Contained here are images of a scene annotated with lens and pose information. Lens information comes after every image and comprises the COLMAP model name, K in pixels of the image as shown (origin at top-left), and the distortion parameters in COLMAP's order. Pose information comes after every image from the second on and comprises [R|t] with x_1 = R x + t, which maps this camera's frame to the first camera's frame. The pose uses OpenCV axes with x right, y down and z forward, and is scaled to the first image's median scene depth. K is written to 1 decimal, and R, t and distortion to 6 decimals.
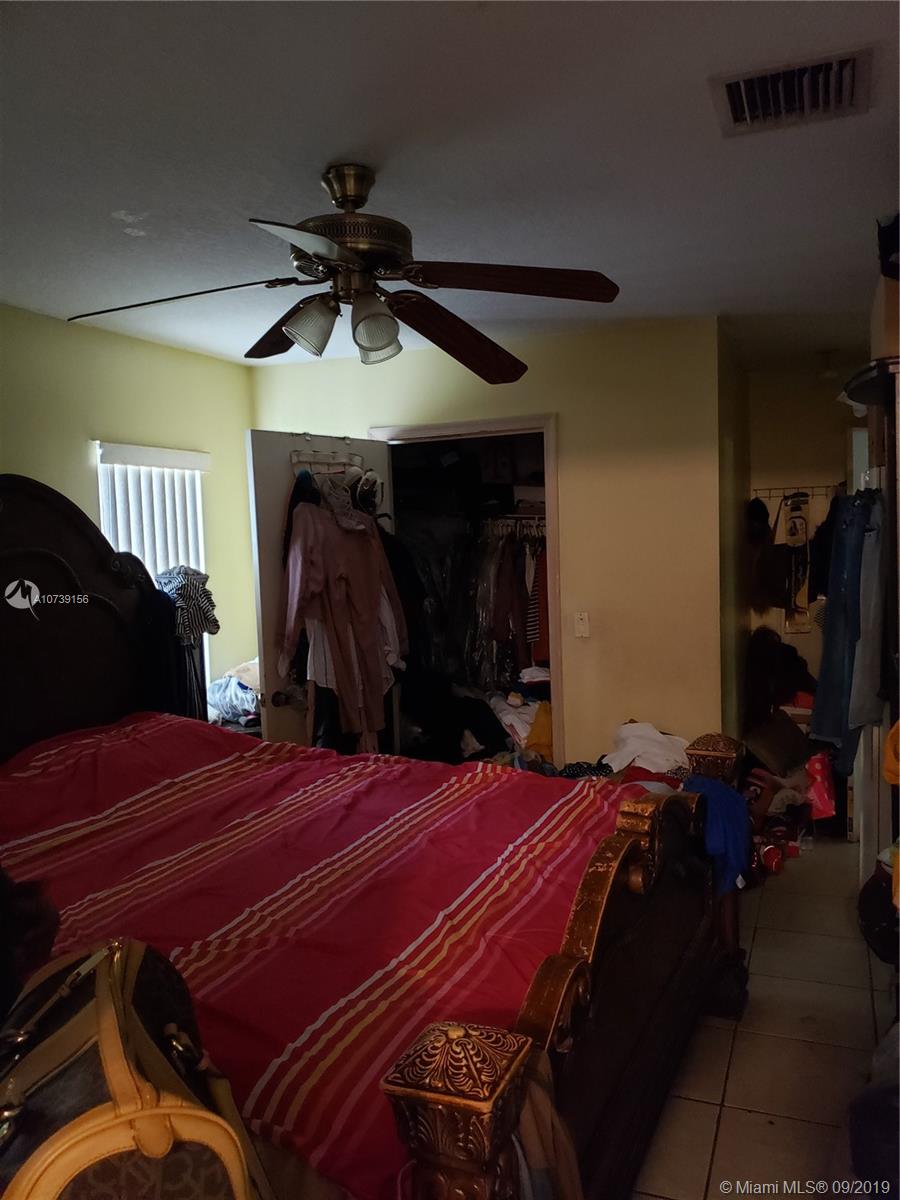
lens RADIAL K [[945.1, 0, 450.0], [0, 945.1, 600.0], [0, 0, 1]] dist [0.035516, -0.133635]
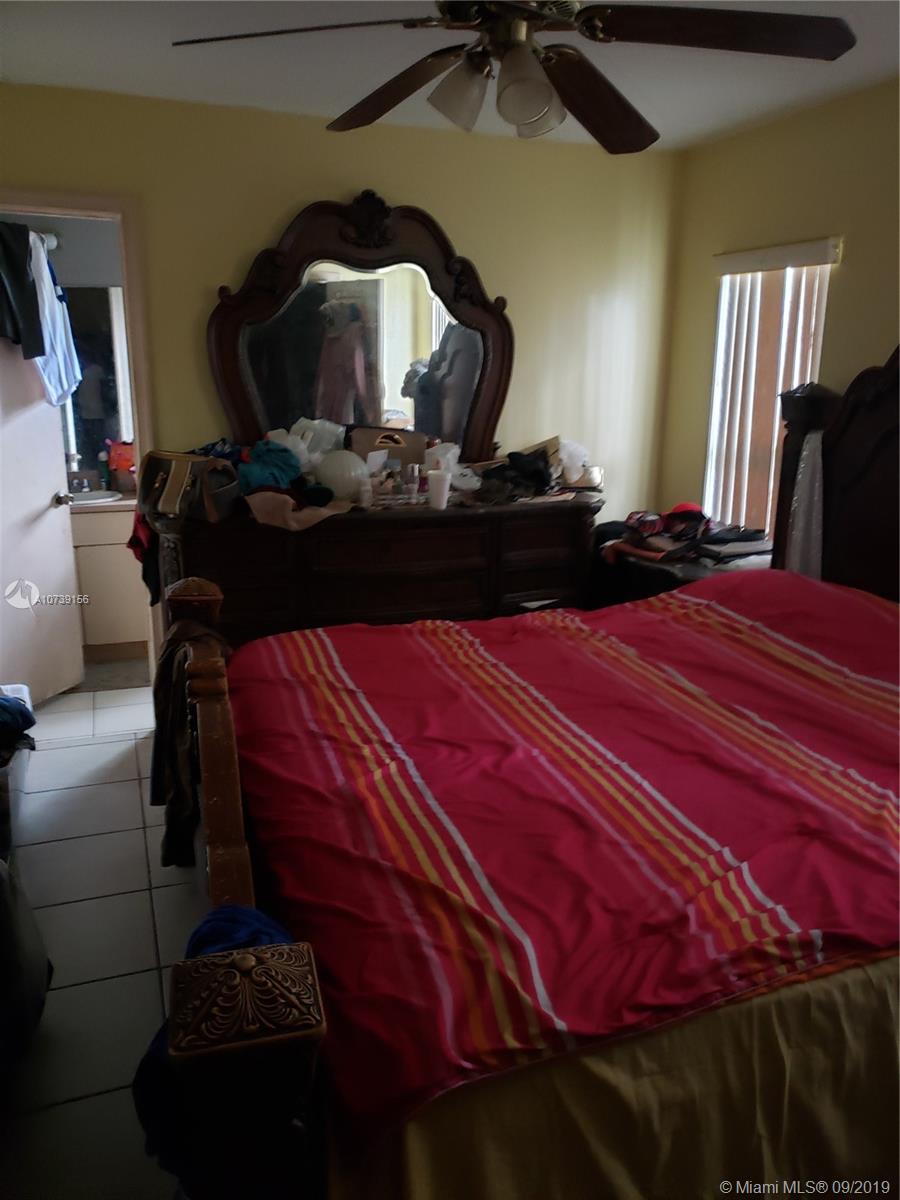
lens RADIAL K [[945.1, 0, 450.0], [0, 945.1, 600.0], [0, 0, 1]] dist [0.035516, -0.133635]
pose [[-0.754281, 0.182378, -0.630712, 0.466520], [-0.029037, 0.950438, 0.309557, -0.100690], [0.655909, 0.251807, -0.711602, 1.418954]]
